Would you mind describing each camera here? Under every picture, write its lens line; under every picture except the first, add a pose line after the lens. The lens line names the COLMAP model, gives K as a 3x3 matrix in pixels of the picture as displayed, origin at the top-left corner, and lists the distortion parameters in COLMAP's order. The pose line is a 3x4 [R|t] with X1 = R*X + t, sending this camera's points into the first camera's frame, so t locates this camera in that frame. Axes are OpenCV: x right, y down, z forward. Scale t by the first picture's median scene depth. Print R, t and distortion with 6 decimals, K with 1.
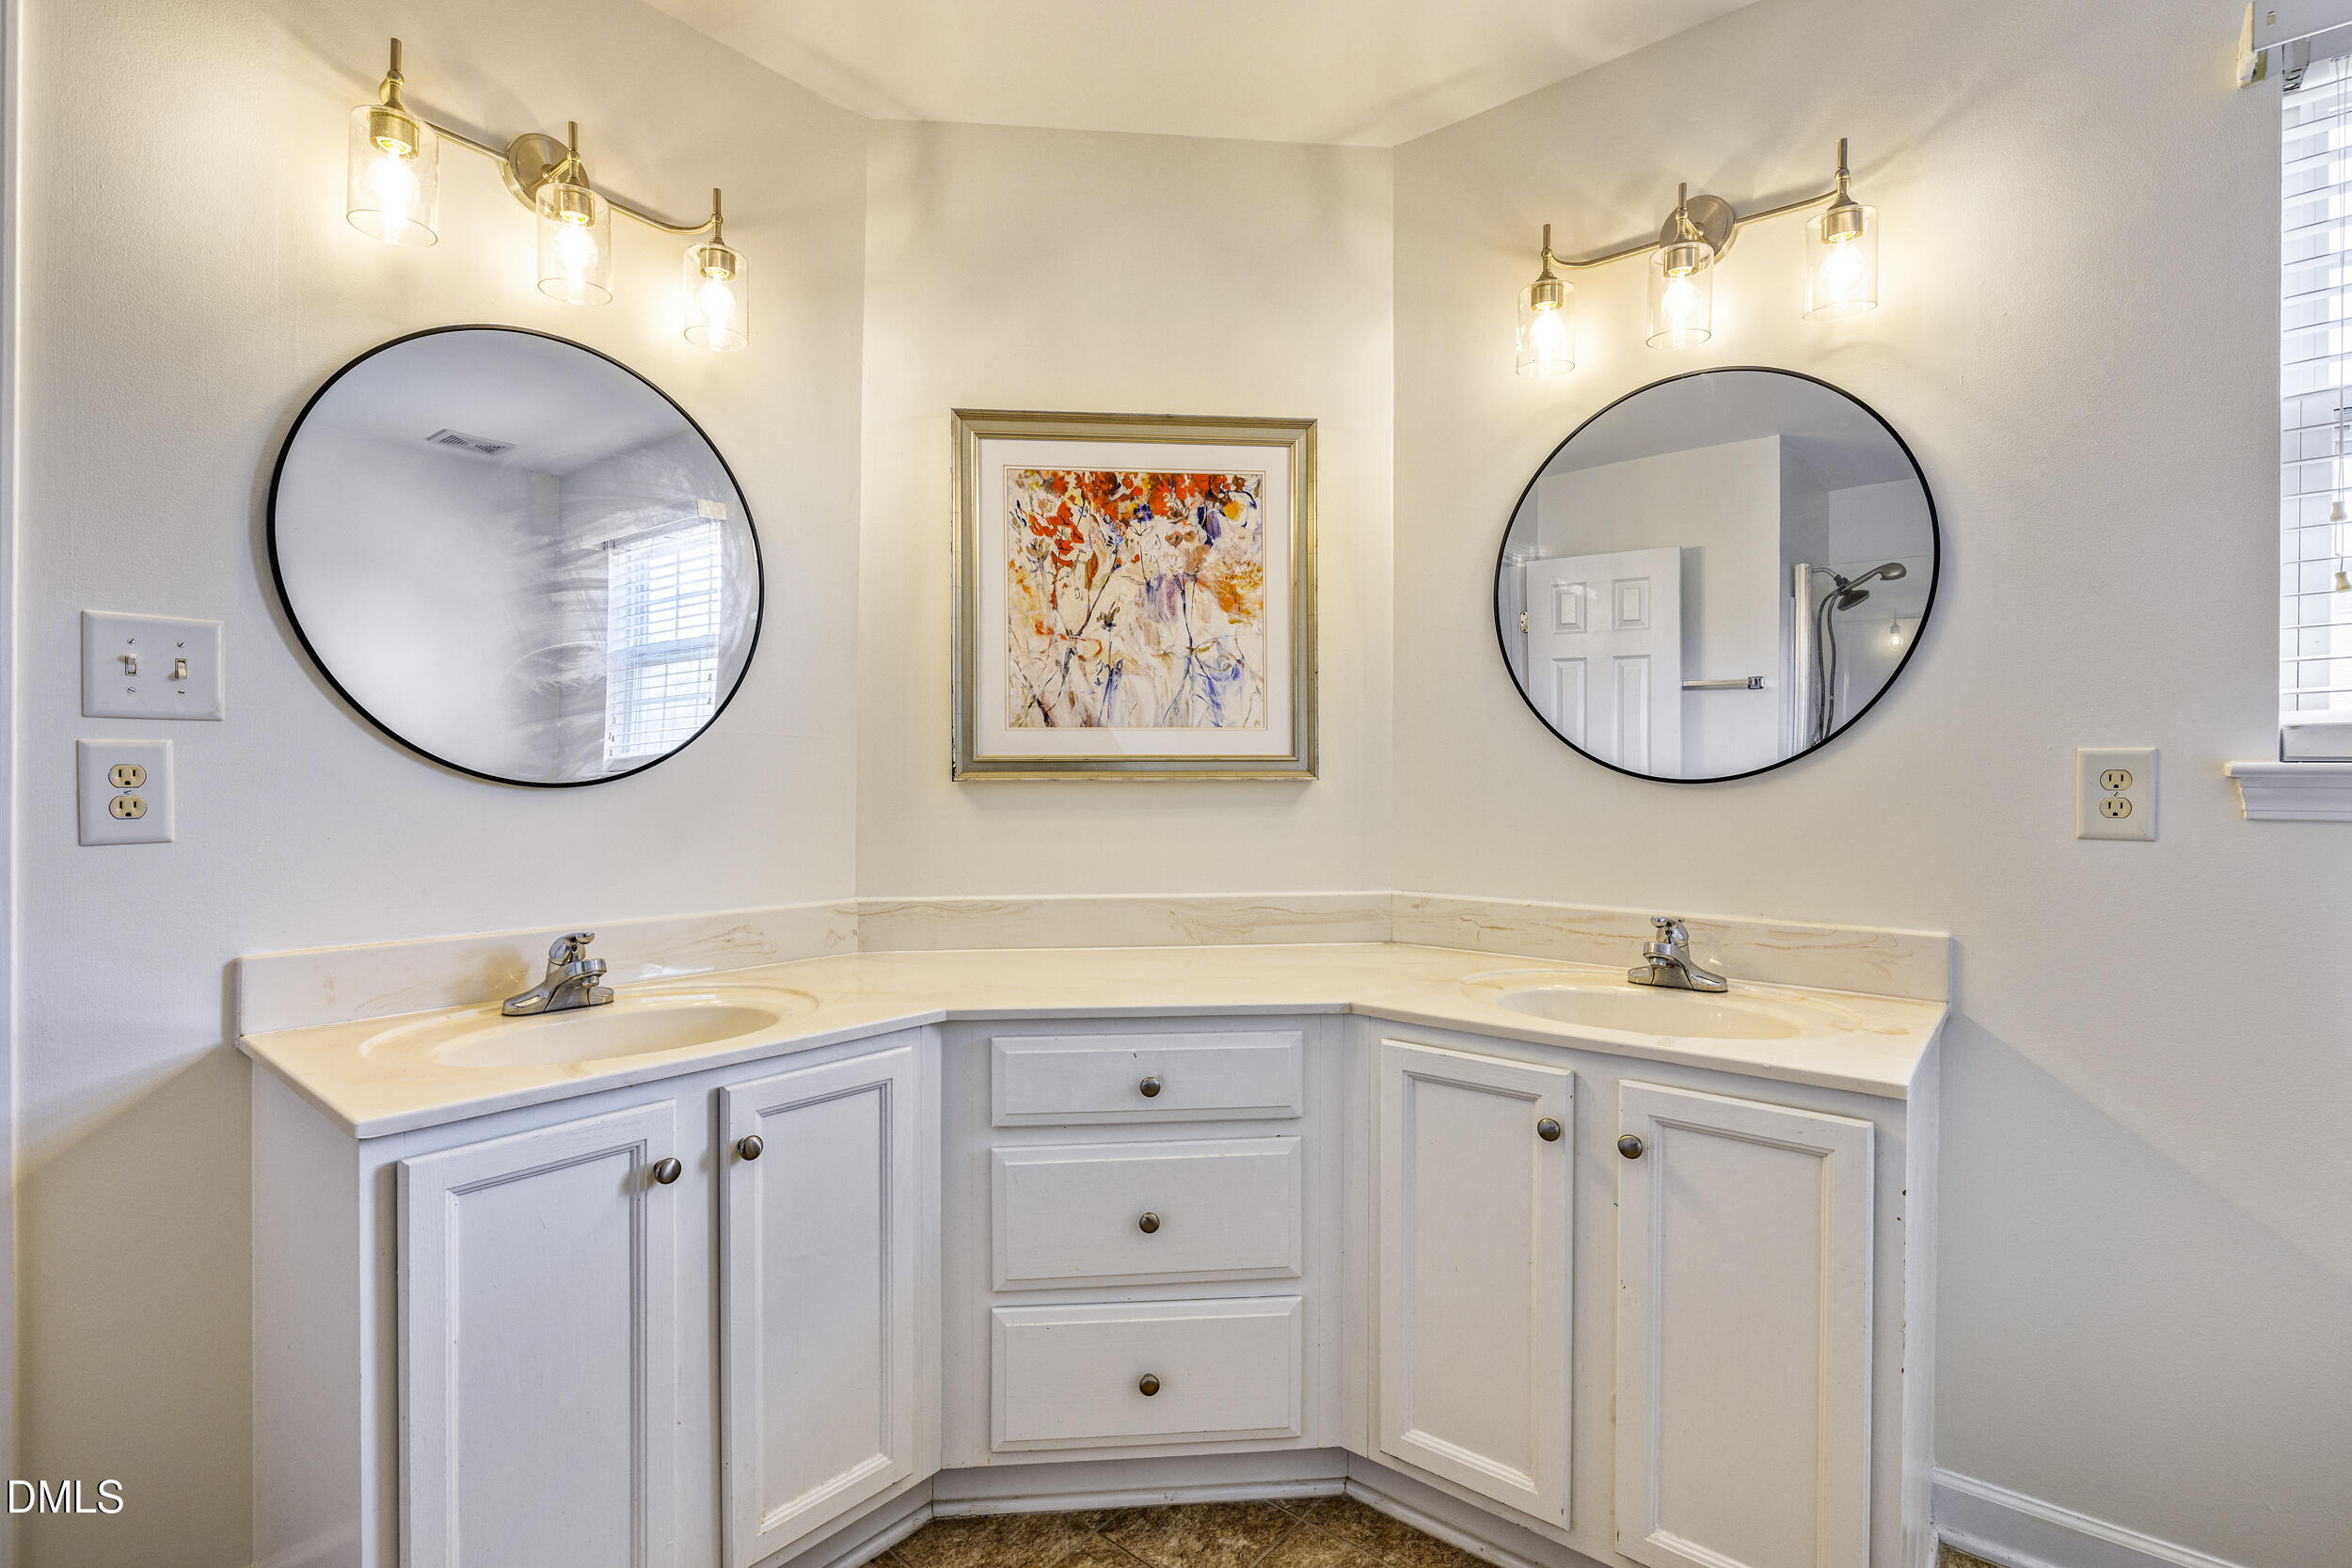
lens RADIAL K [[1093.5, 0, 1169.1], [0, 1093.5, 780.2], [0, 0, 1]] dist [0.000570, 0.000011]
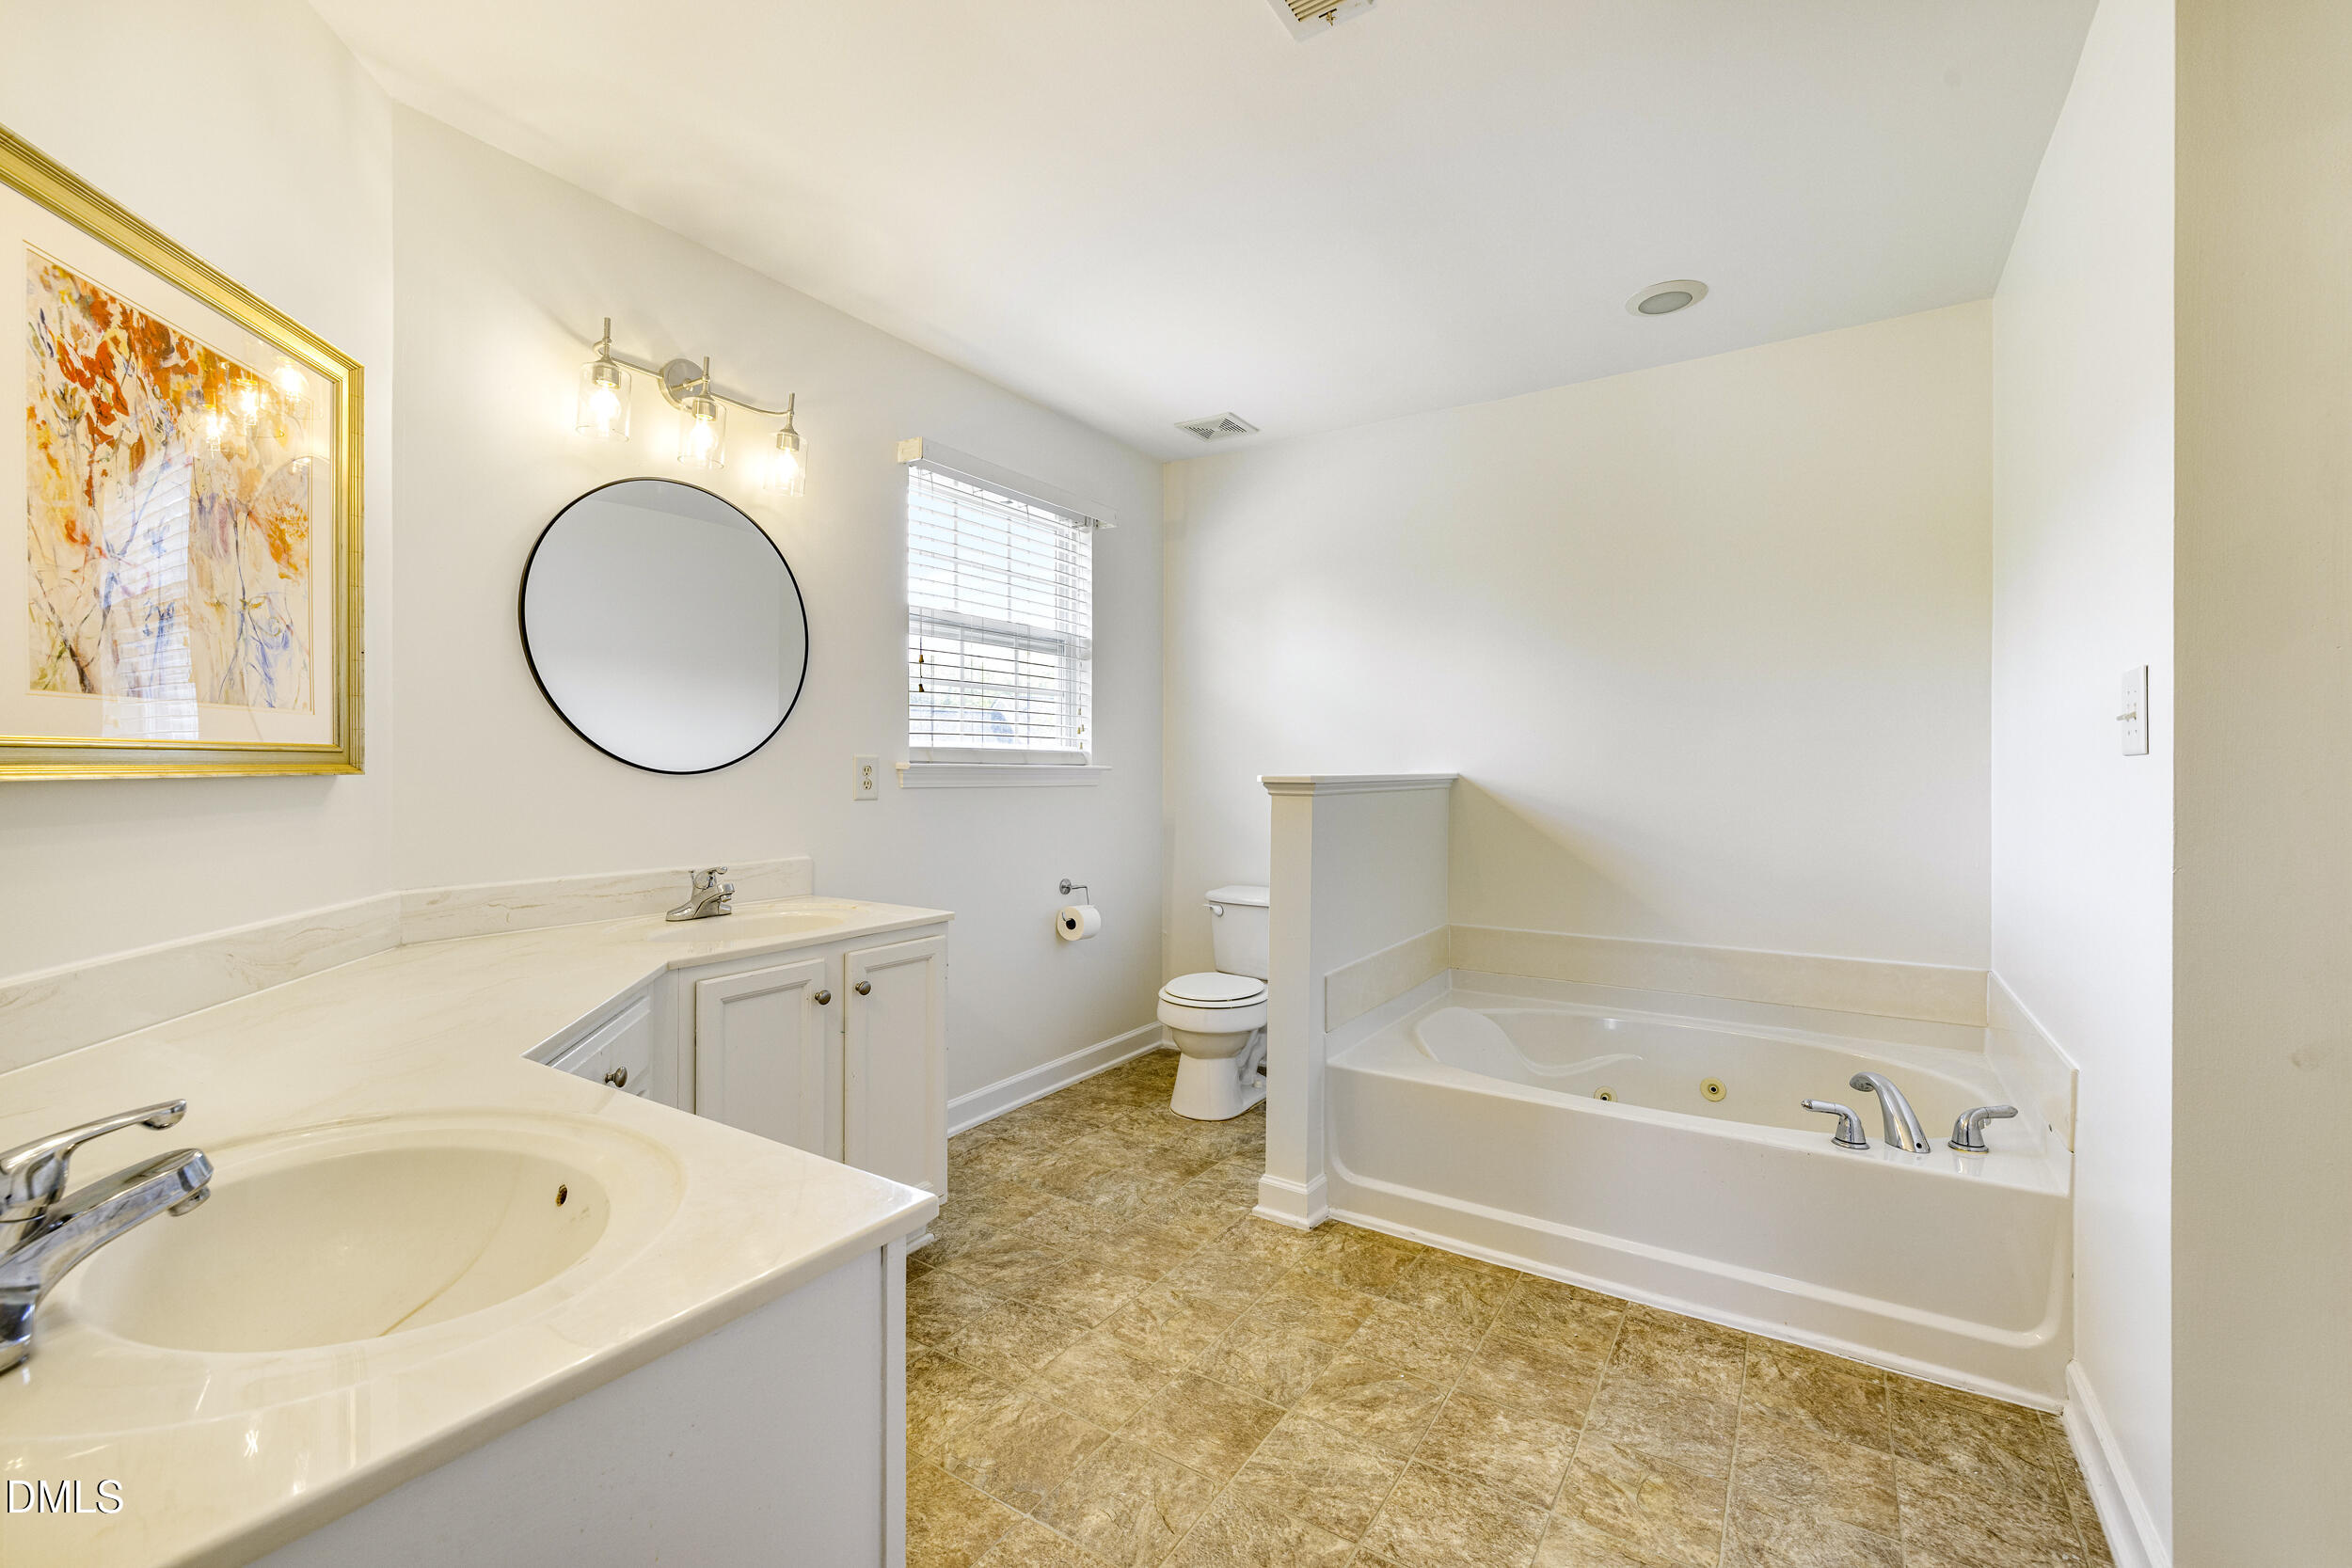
lens RADIAL K [[989.3, 0, 1166.9], [0, 989.3, 785.8], [0, 0, 1]] dist [-0.001284, -0.000309]
pose [[-0.103176, -0.018552, 0.994490, -0.735418], [0.004092, 0.999810, 0.019076, -0.003680], [-0.994655, 0.006038, -0.103080, 0.442597]]
